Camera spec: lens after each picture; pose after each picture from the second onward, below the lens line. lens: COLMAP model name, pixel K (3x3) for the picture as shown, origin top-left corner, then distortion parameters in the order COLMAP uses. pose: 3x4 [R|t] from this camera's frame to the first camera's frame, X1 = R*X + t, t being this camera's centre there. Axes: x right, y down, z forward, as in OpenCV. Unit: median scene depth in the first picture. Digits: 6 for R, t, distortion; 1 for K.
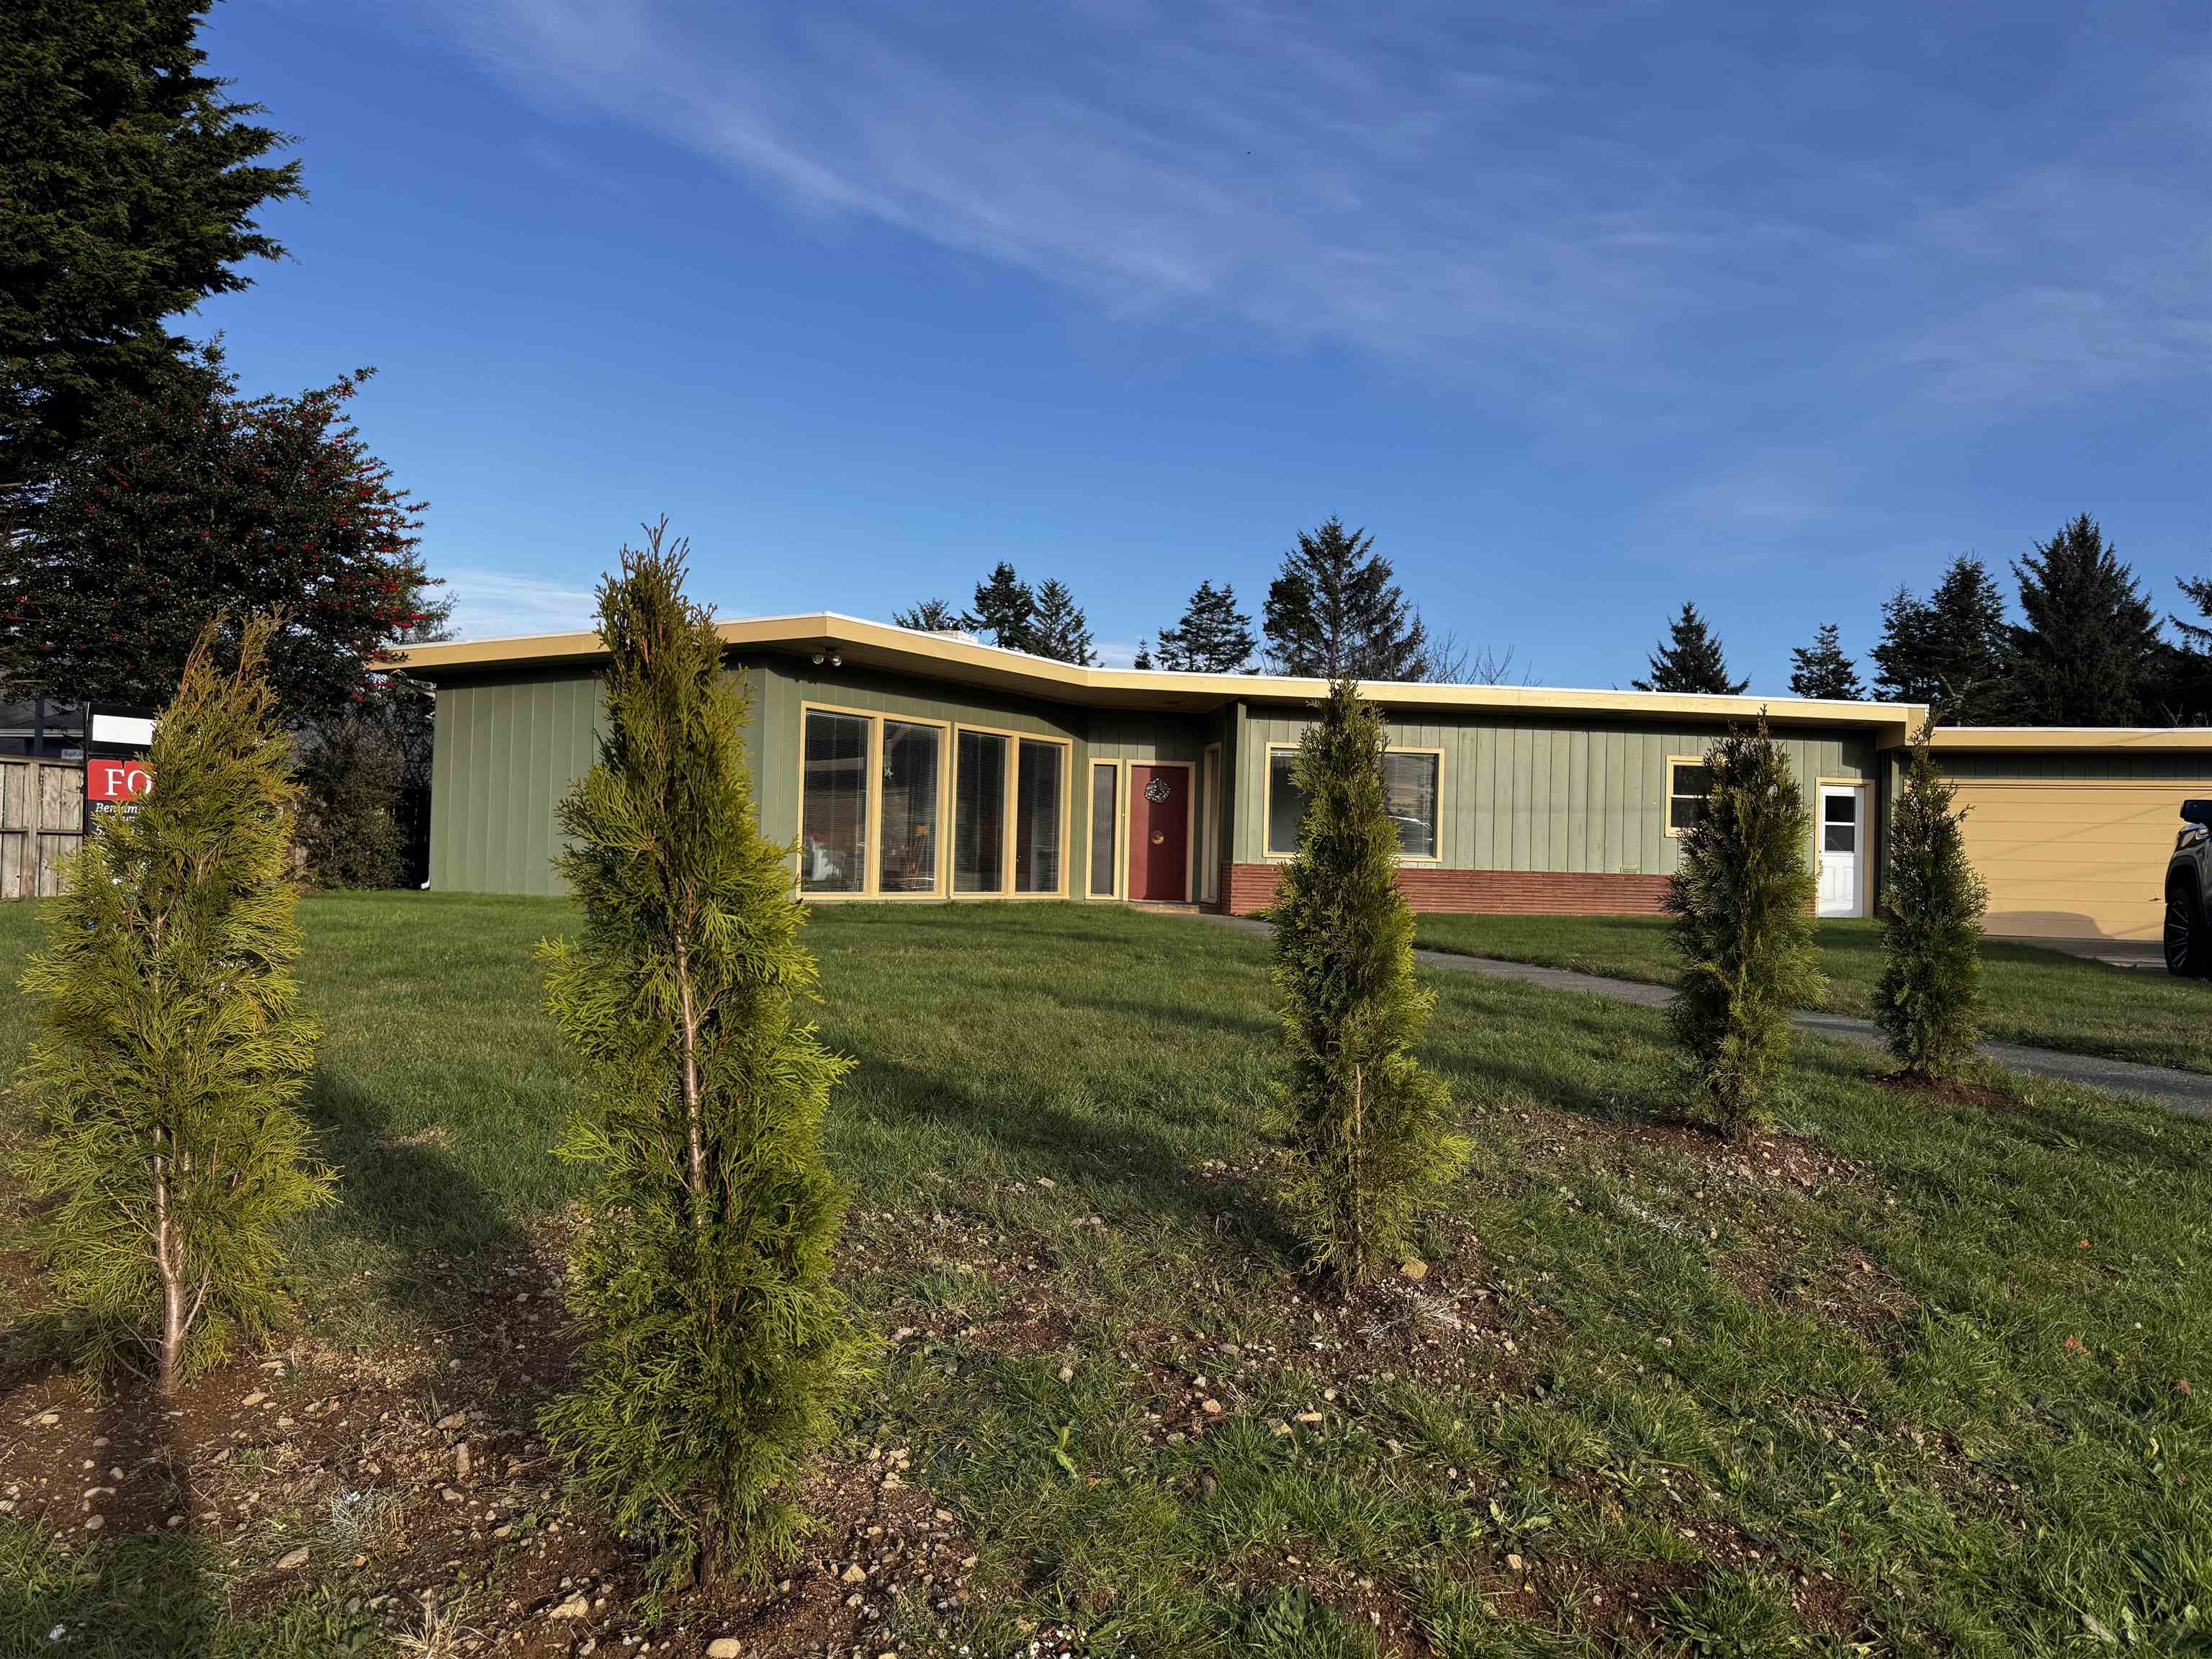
lens RADIAL K [[1550.4, 0, 1106.0], [0, 1550.4, 829.5], [0, 0, 1]] dist [0.095617, -0.146645]
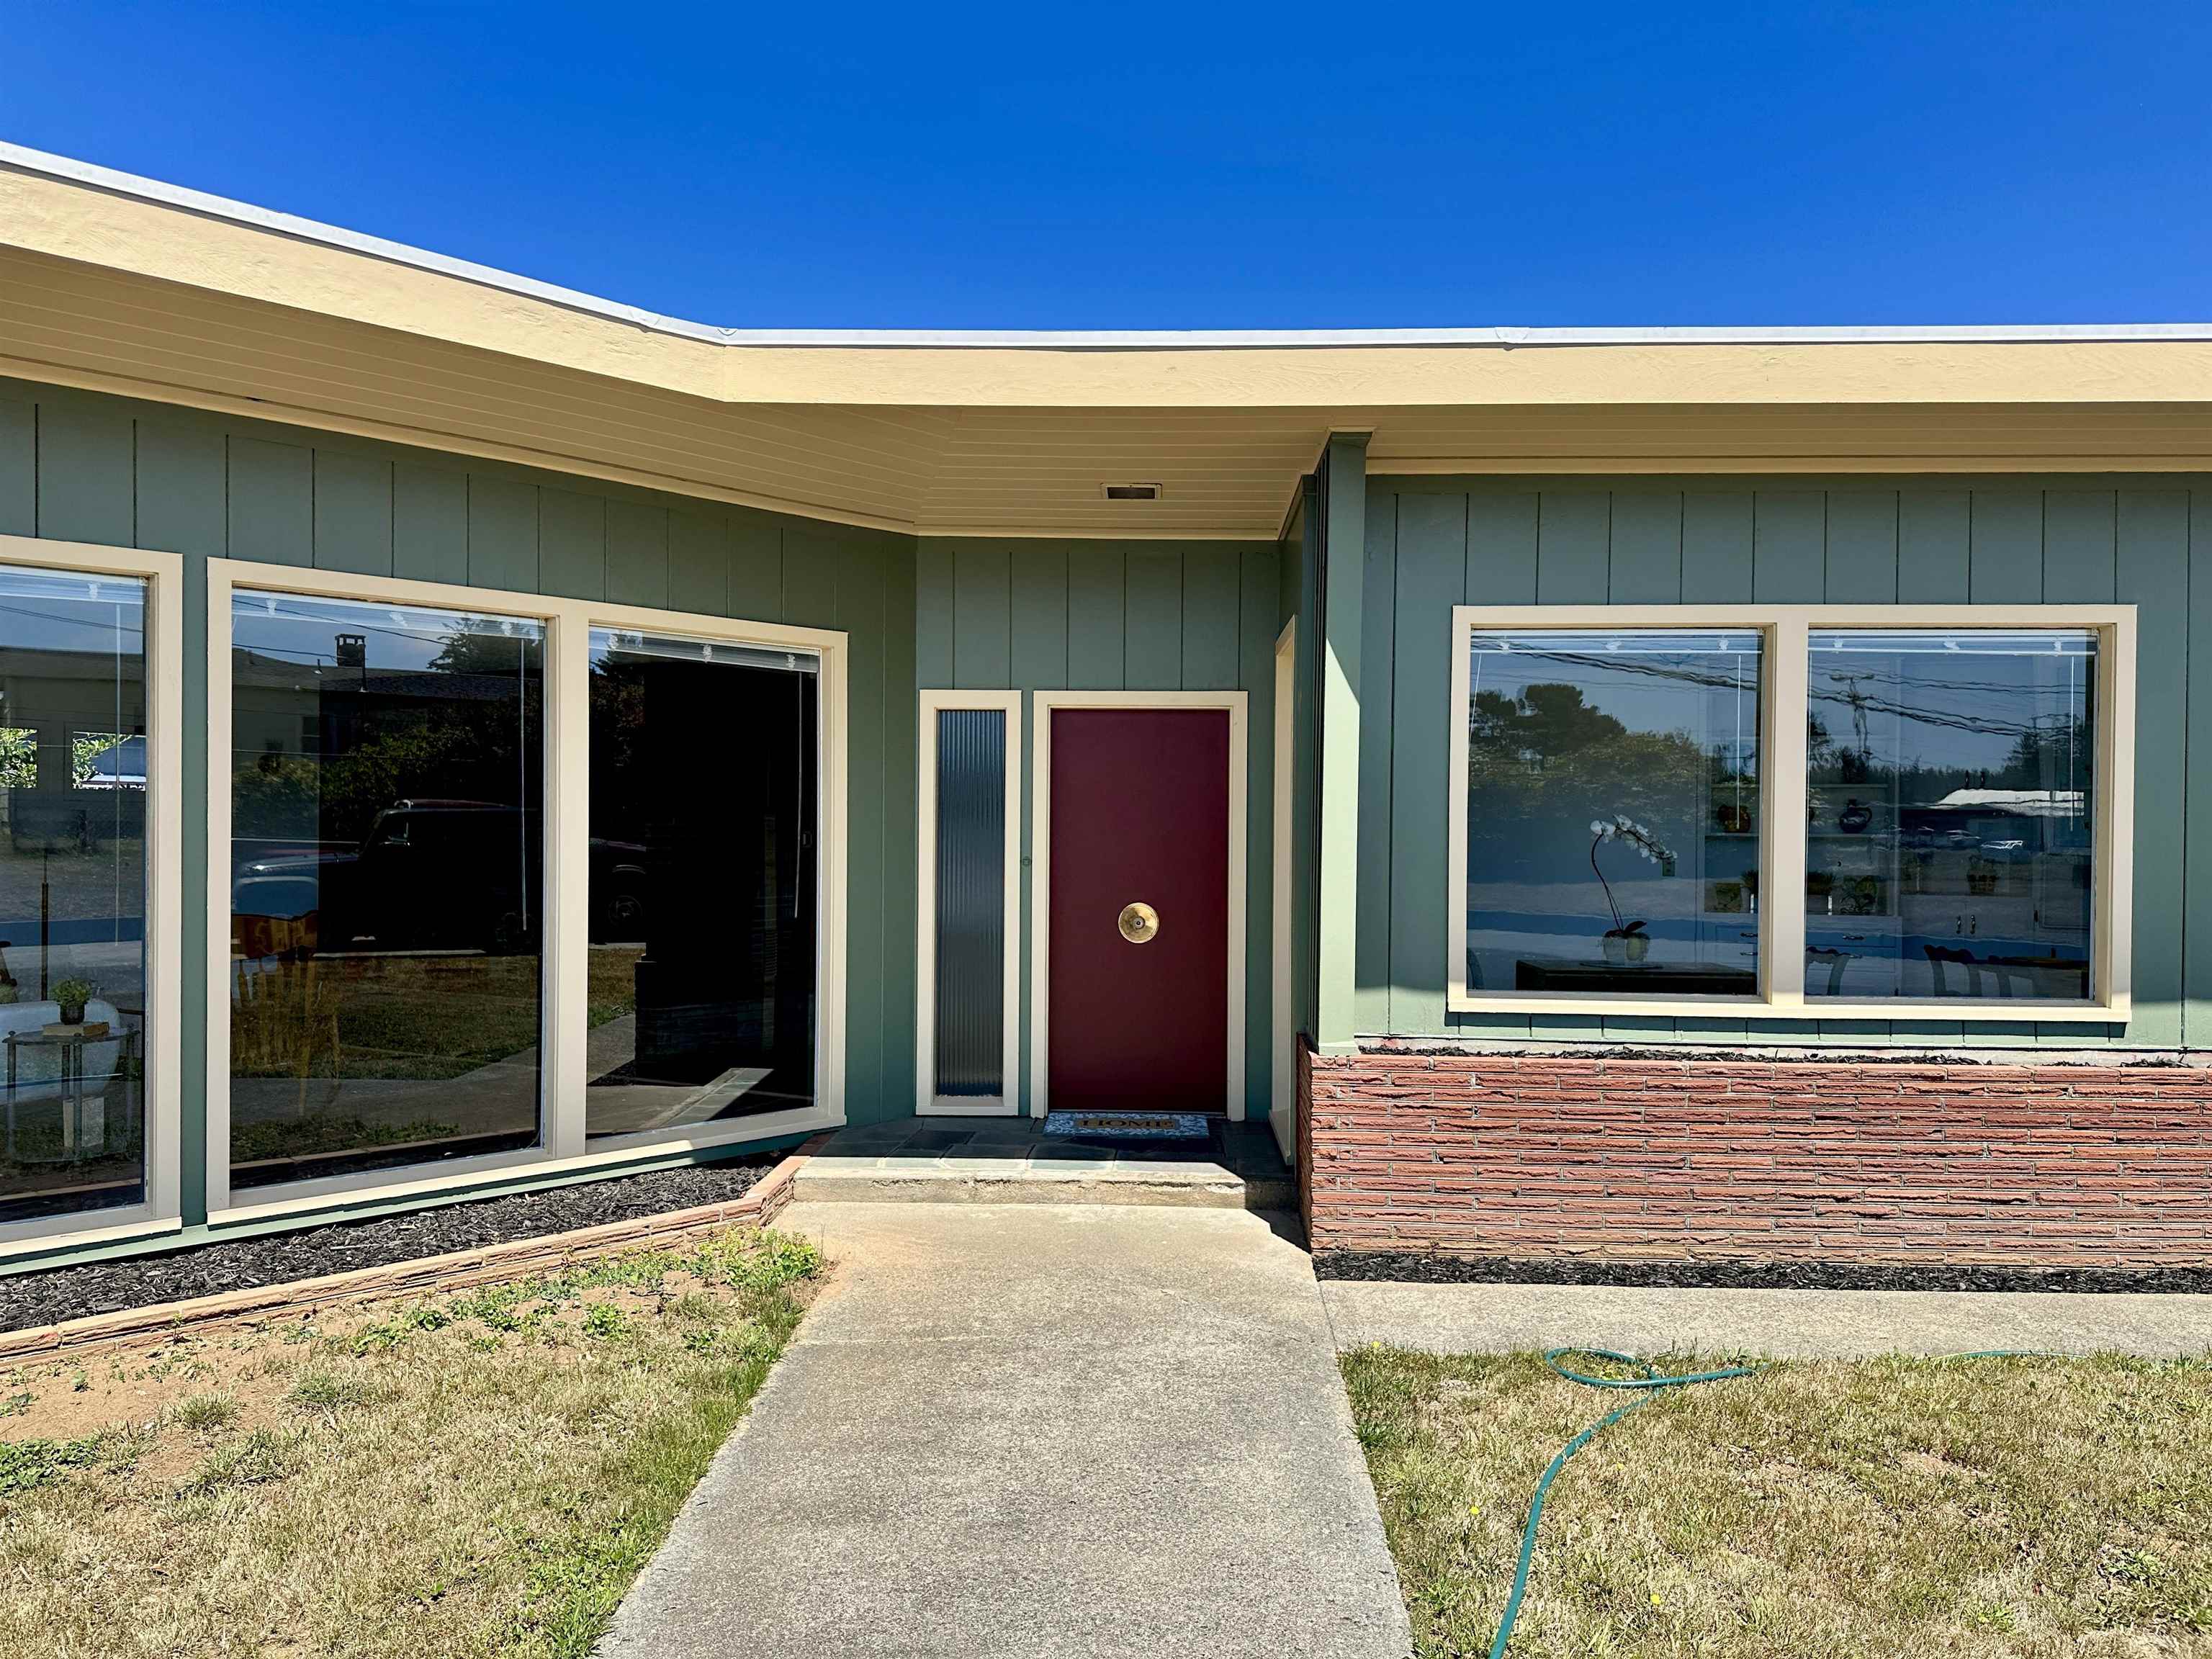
lens RADIAL K [[1539.3, 0, 1096.8], [0, 1539.3, 835.7], [0, 0, 1]] dist [0.092888, -0.143913]
pose [[0.978946, -0.016701, -0.203433, 0.022157], [0.022032, 0.999470, 0.023968, -0.005445], [0.202925, -0.027946, 0.978795, 0.164318]]
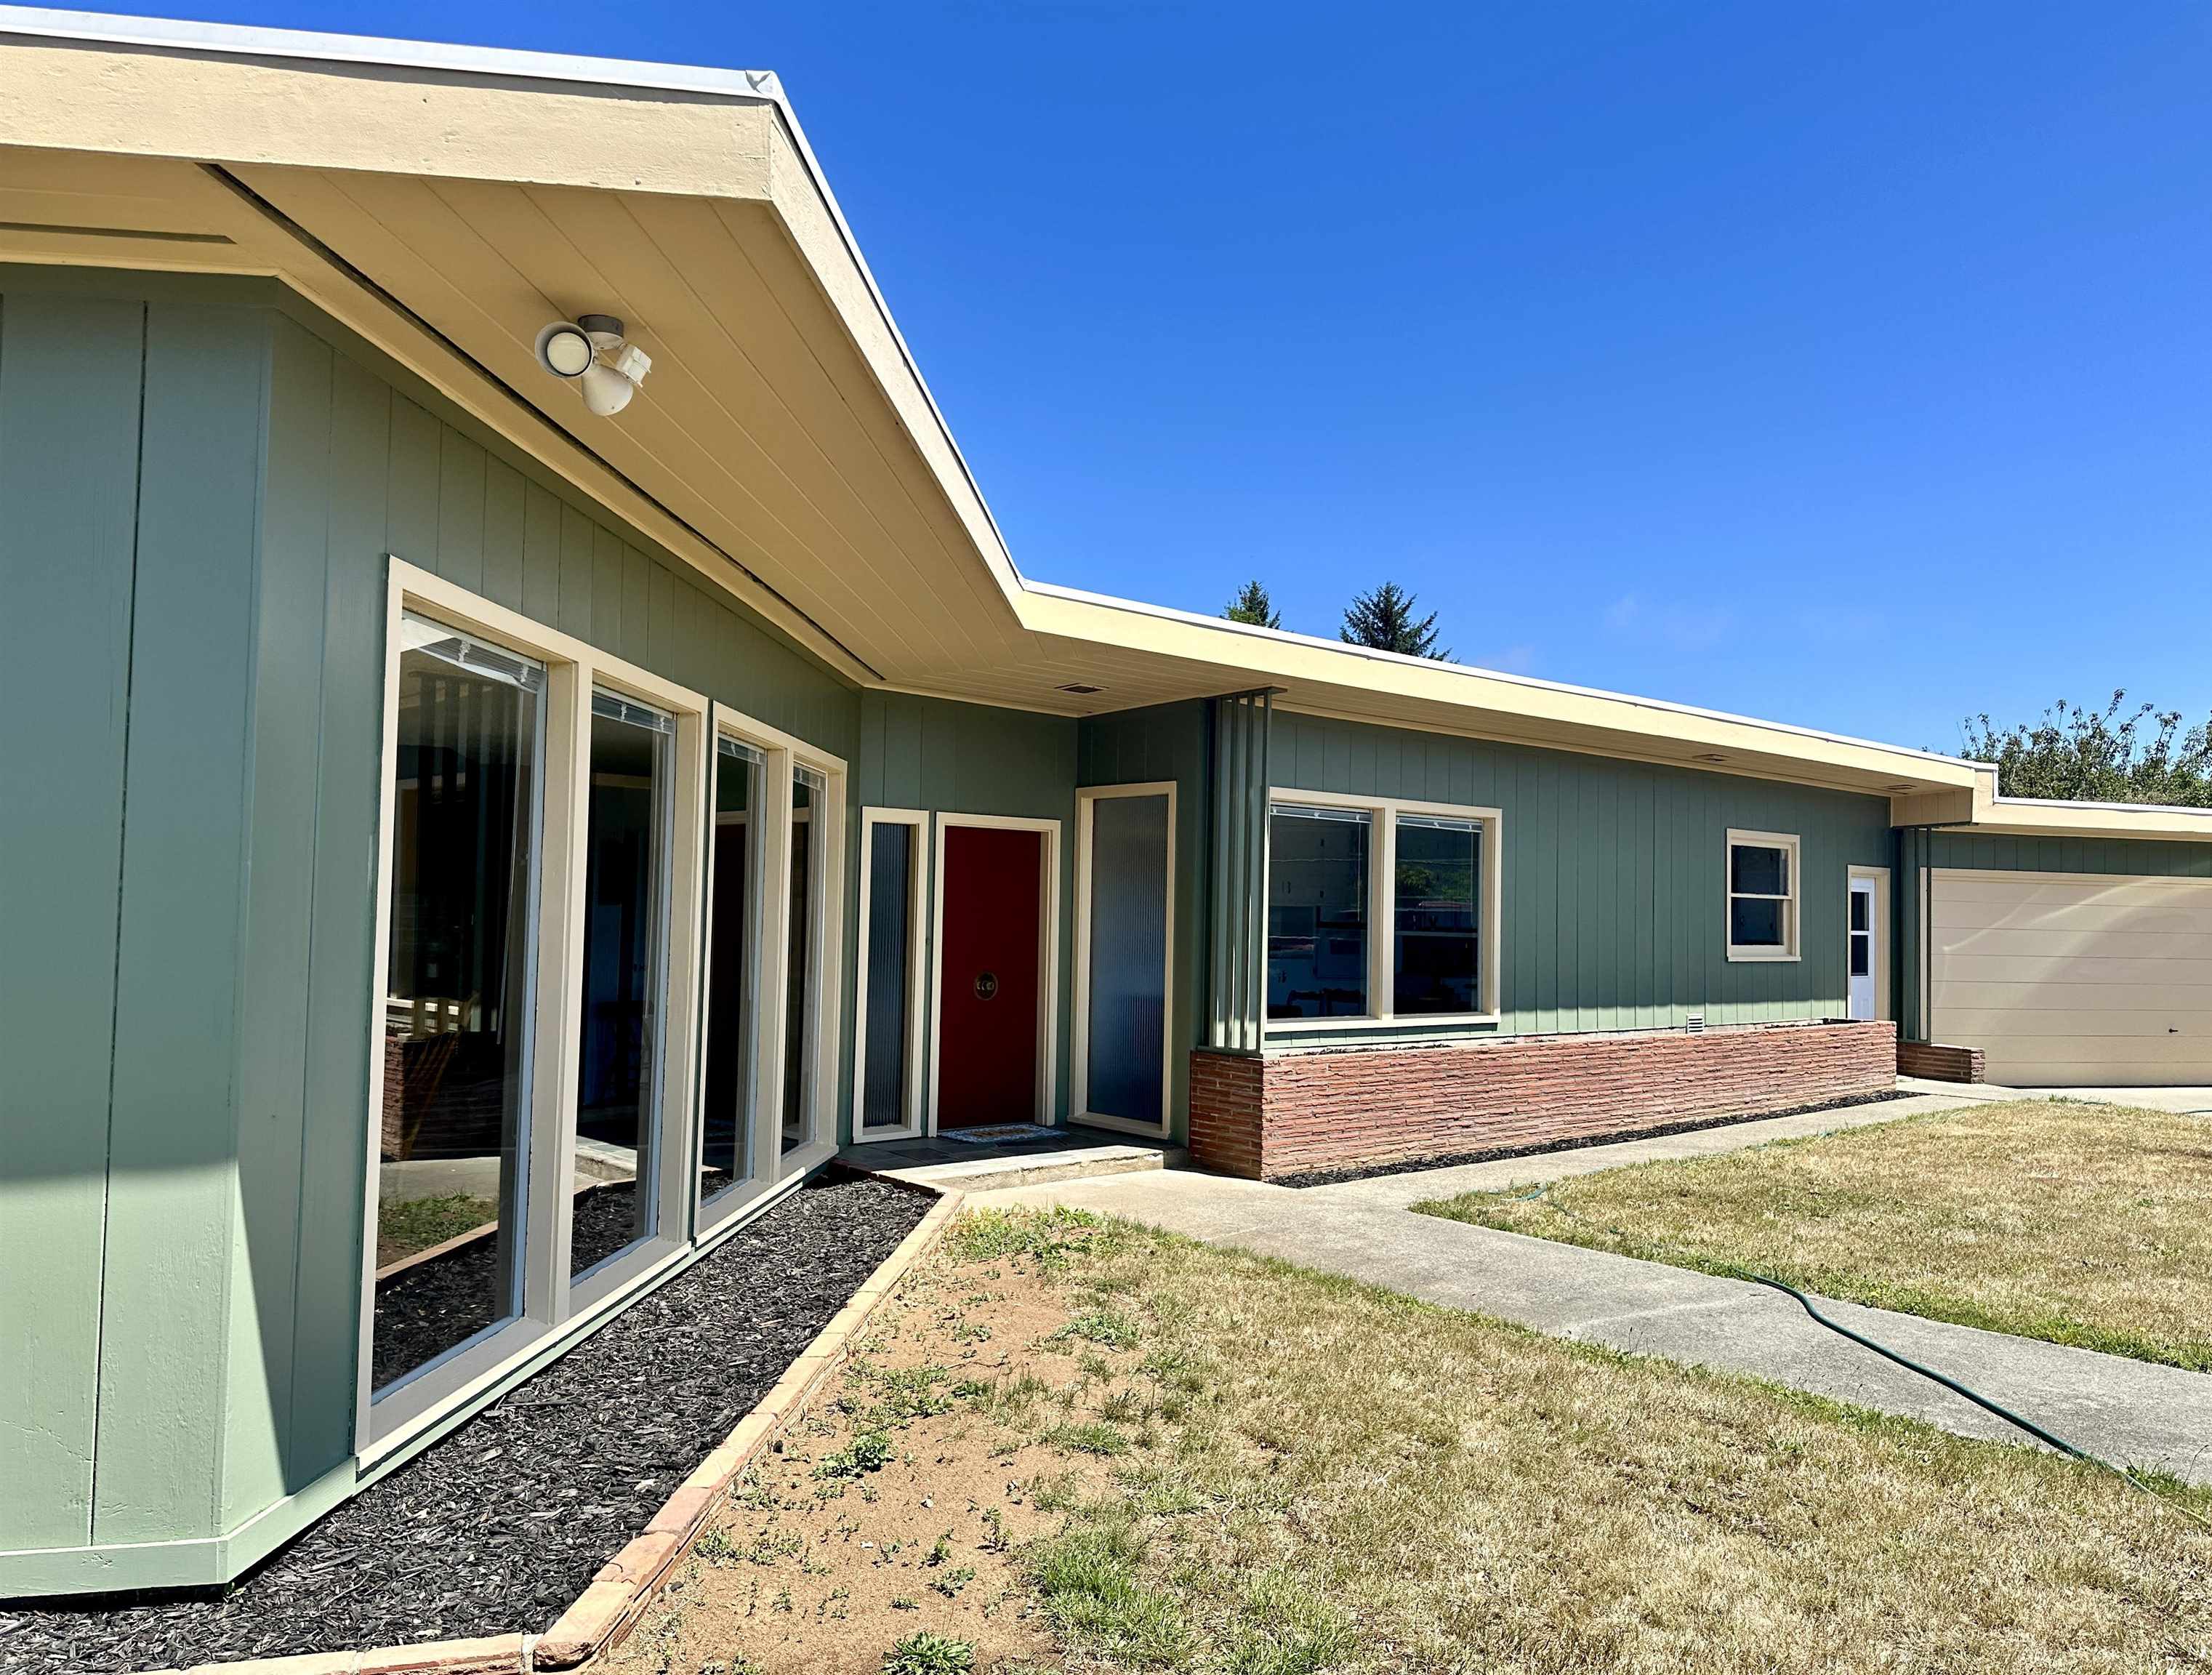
lens RADIAL K [[1576.7, 0, 1106.0], [0, 1576.7, 837.5], [0, 0, 1]] dist [0.154817, -0.284568]
pose [[0.851608, 0.017569, 0.523884, -0.043245], [-0.011992, 0.999830, -0.014036, -0.007934], [-0.524042, 0.005671, 0.851674, 0.143412]]
